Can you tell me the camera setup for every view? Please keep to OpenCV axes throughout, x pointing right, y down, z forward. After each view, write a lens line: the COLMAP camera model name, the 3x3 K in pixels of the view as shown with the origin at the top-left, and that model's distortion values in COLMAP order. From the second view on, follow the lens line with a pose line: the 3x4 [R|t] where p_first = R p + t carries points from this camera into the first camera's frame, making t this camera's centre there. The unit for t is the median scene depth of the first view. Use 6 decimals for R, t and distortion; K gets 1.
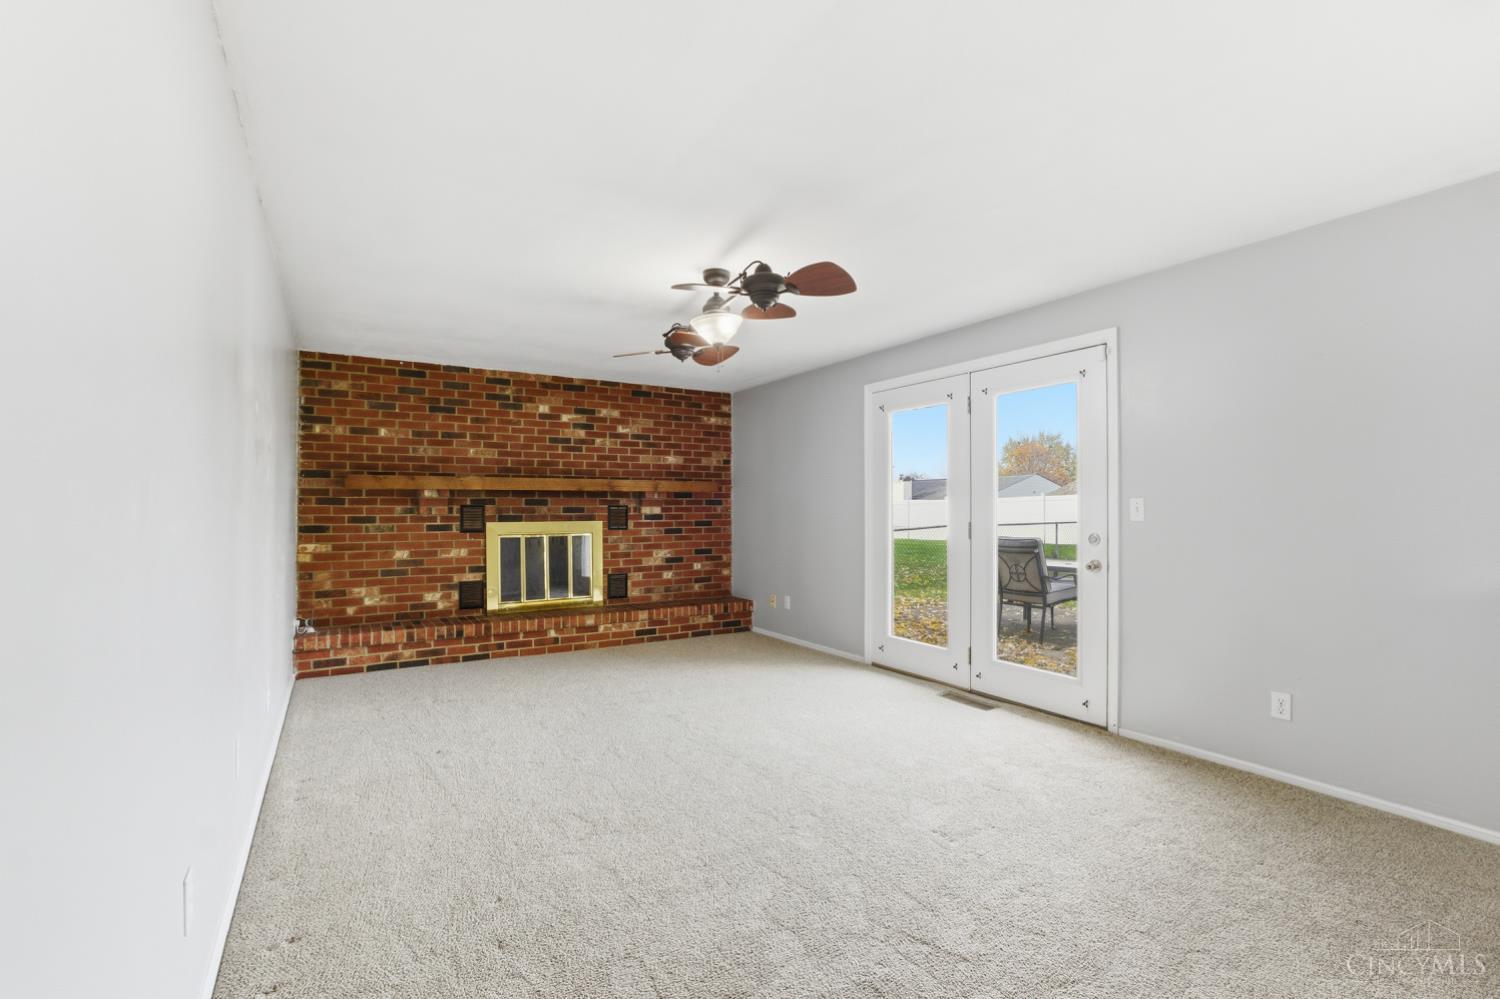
lens RADIAL K [[667.2, 0, 747.8], [0, 667.2, 504.6], [0, 0, 1]] dist [-0.002102, 0.000642]
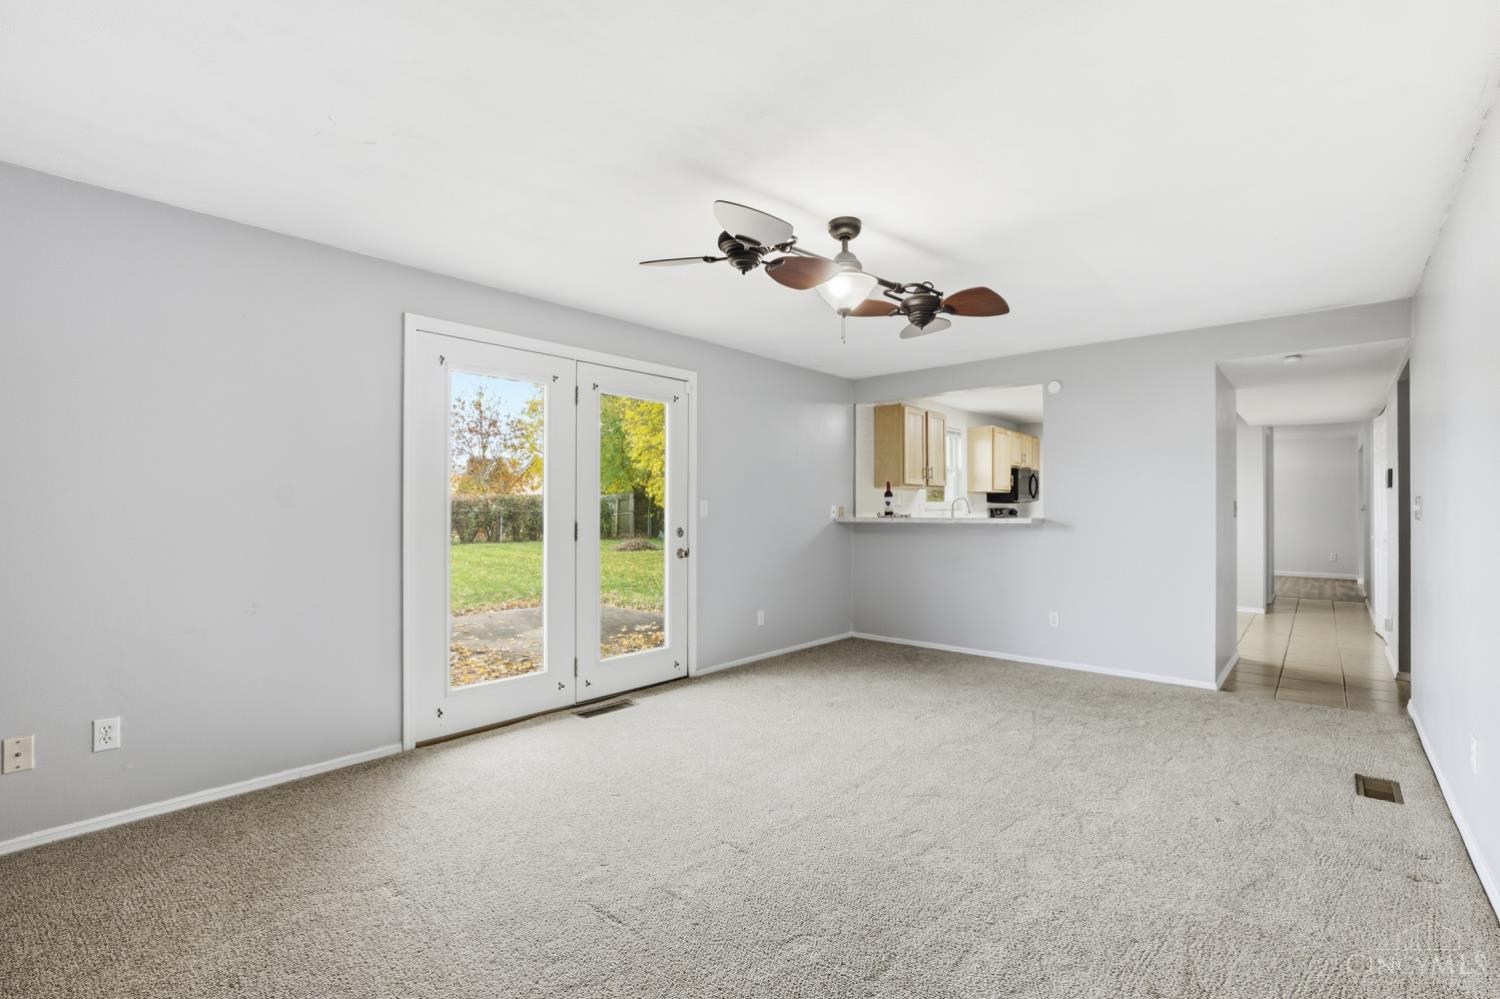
lens RADIAL K [[667.2, 0, 747.8], [0, 667.2, 504.6], [0, 0, 1]] dist [-0.002102, 0.000642]
pose [[-0.262739, 0.007971, 0.964834, -0.468336], [-0.000762, 0.999964, -0.008468, 0.007497], [-0.964867, -0.002960, -0.262723, 0.766229]]
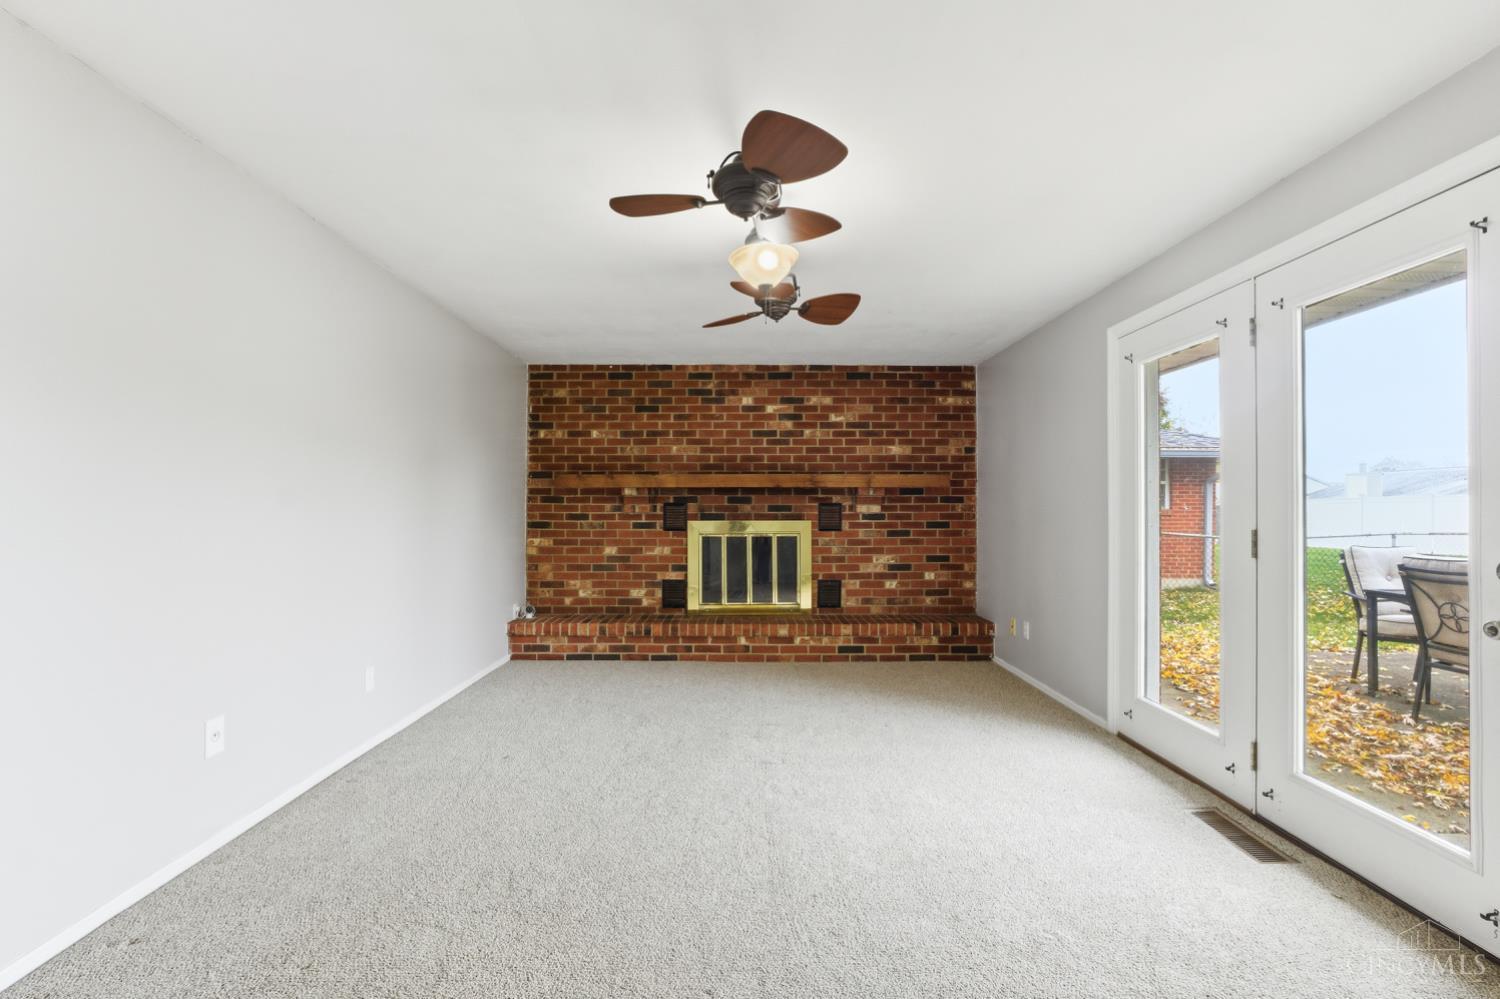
lens RADIAL K [[667.2, 0, 747.8], [0, 667.2, 504.6], [0, 0, 1]] dist [-0.002102, 0.000642]
pose [[0.862365, -0.000710, -0.506287, 0.184975], [0.001030, 0.999999, 0.000353, 0.002827], [0.506286, -0.000826, 0.862365, 0.200263]]
